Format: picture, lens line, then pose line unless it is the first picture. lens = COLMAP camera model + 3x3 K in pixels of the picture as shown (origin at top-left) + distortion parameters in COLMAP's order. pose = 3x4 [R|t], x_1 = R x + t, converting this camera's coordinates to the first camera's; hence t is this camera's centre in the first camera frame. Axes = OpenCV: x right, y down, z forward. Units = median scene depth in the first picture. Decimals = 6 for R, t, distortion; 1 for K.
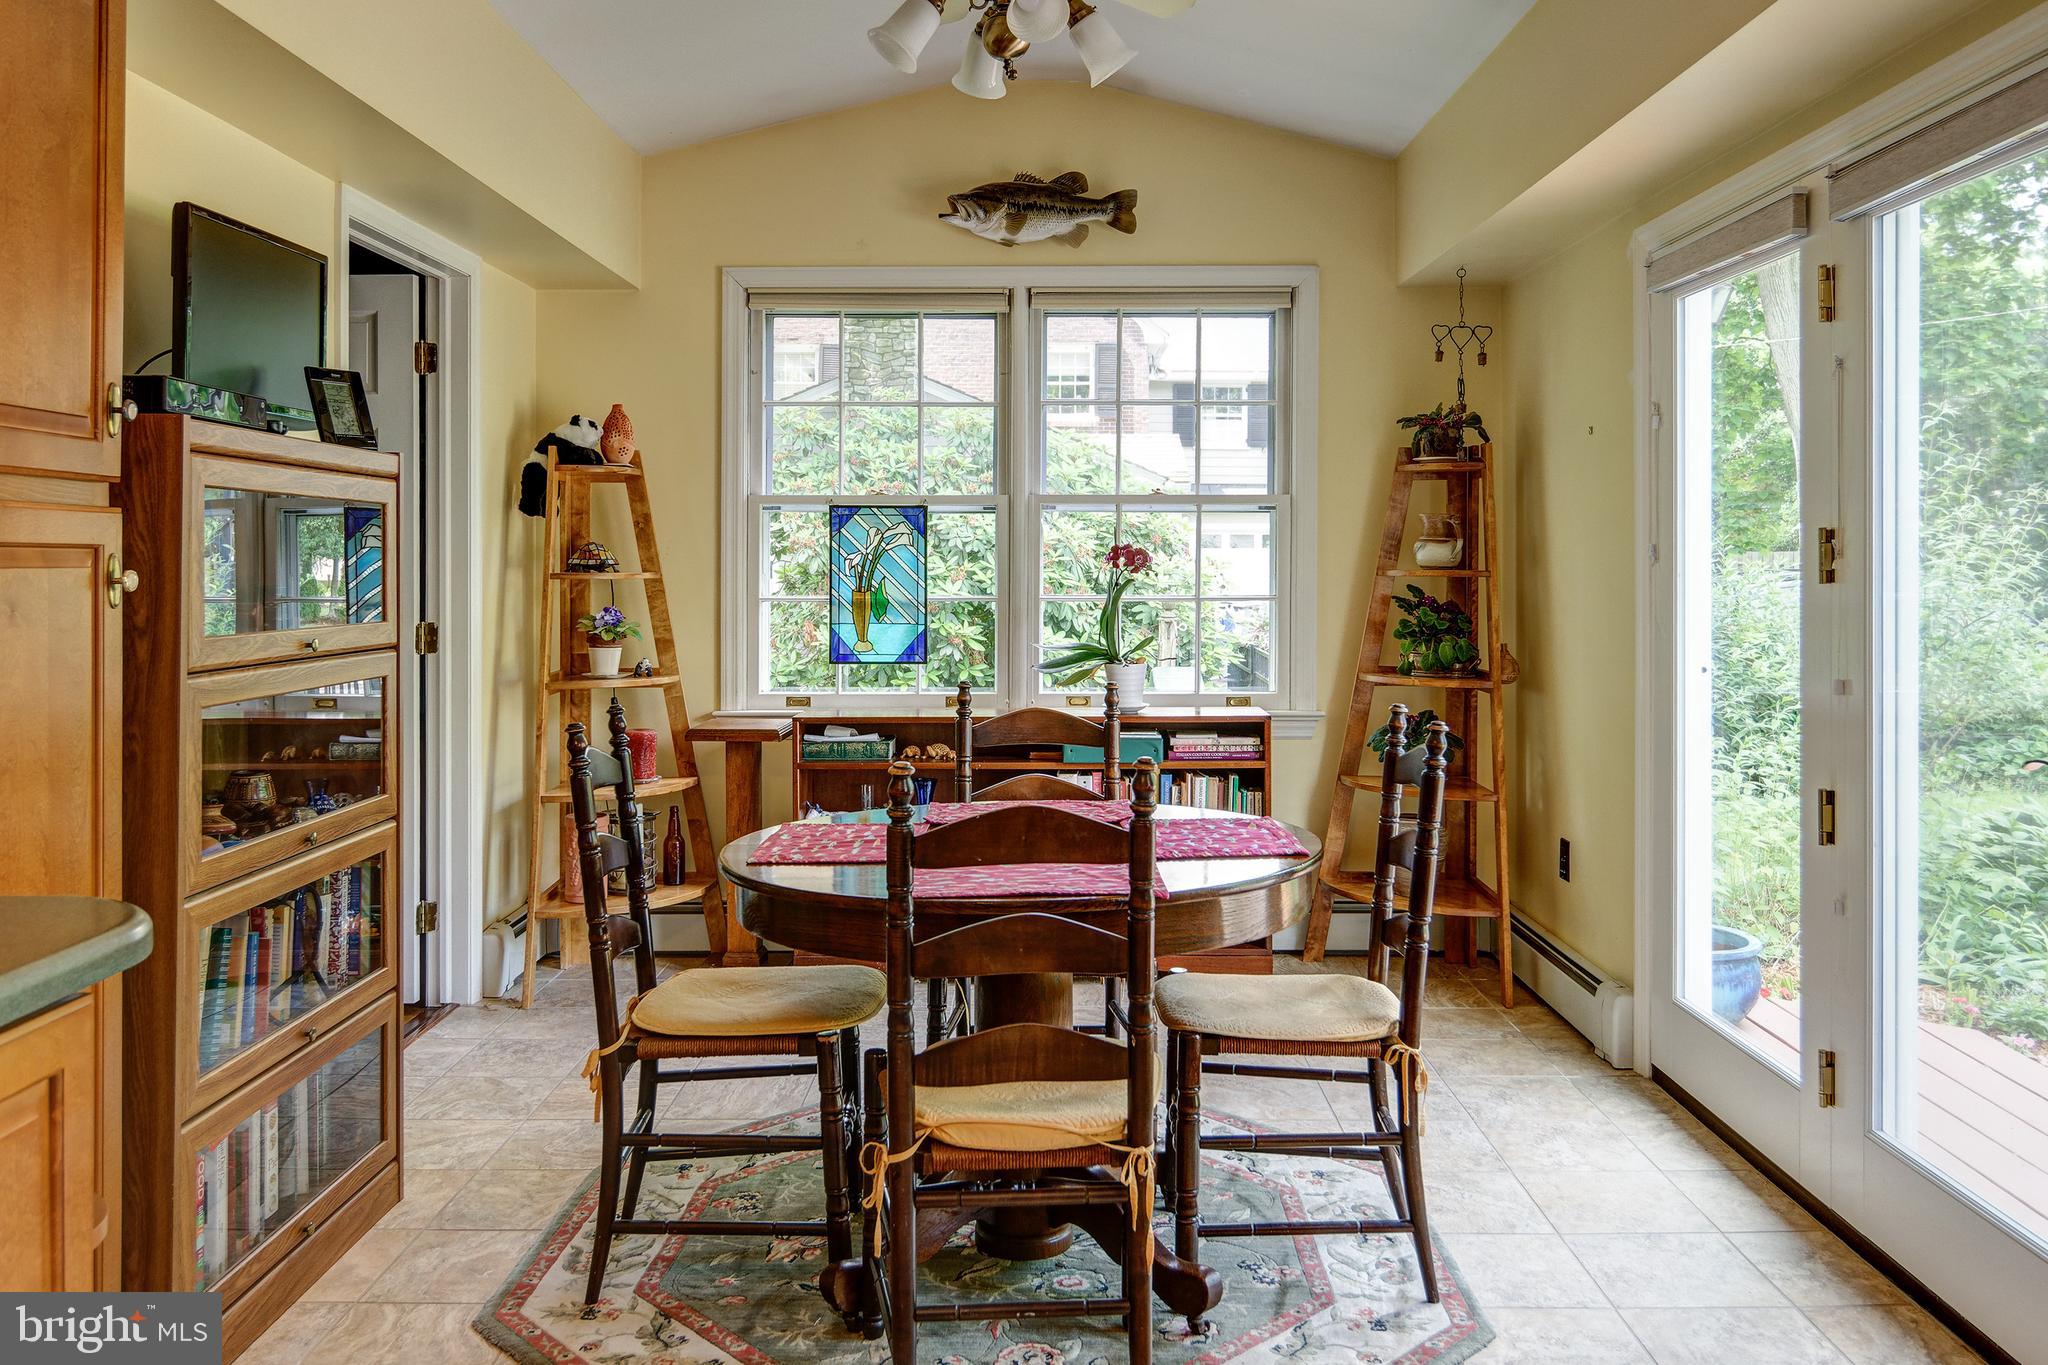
lens RADIAL K [[1530.1, 0, 1009.0], [0, 1530.1, 675.9], [0, 0, 1]] dist [0.007644, -0.004460]
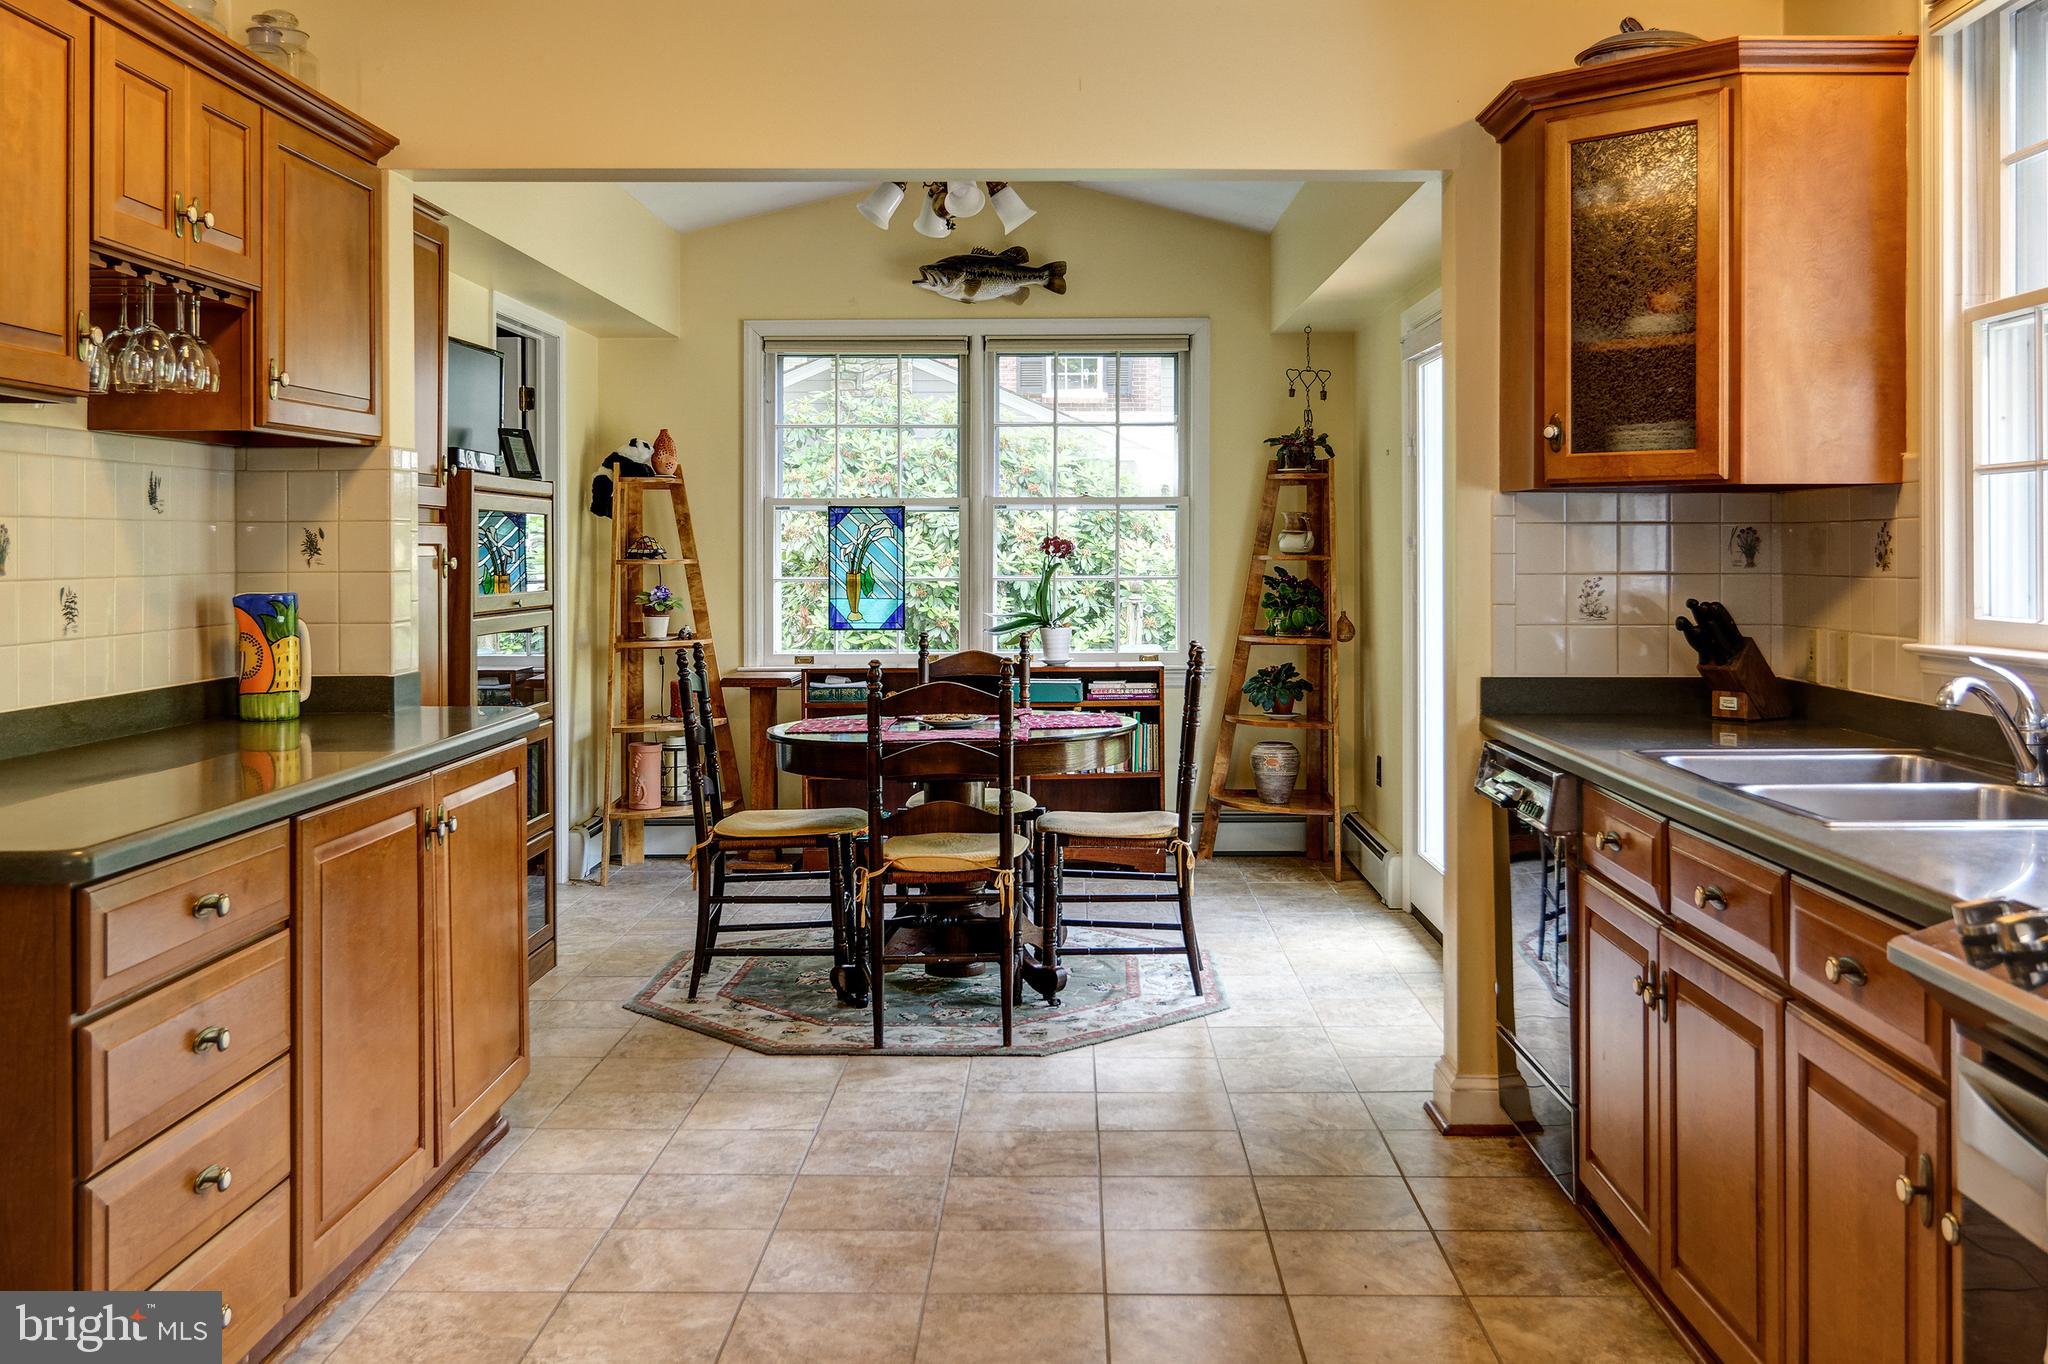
lens RADIAL K [[1891.6, 0, 1036.1], [0, 1891.6, 686.6], [0, 0, 1]] dist [-0.005490, 0.000000]
pose [[0.999994, -0.003457, -0.000312, 0.058728], [0.003457, 0.999994, -0.000955, 0.043106], [0.000315, 0.000953, 0.999999, -0.604234]]
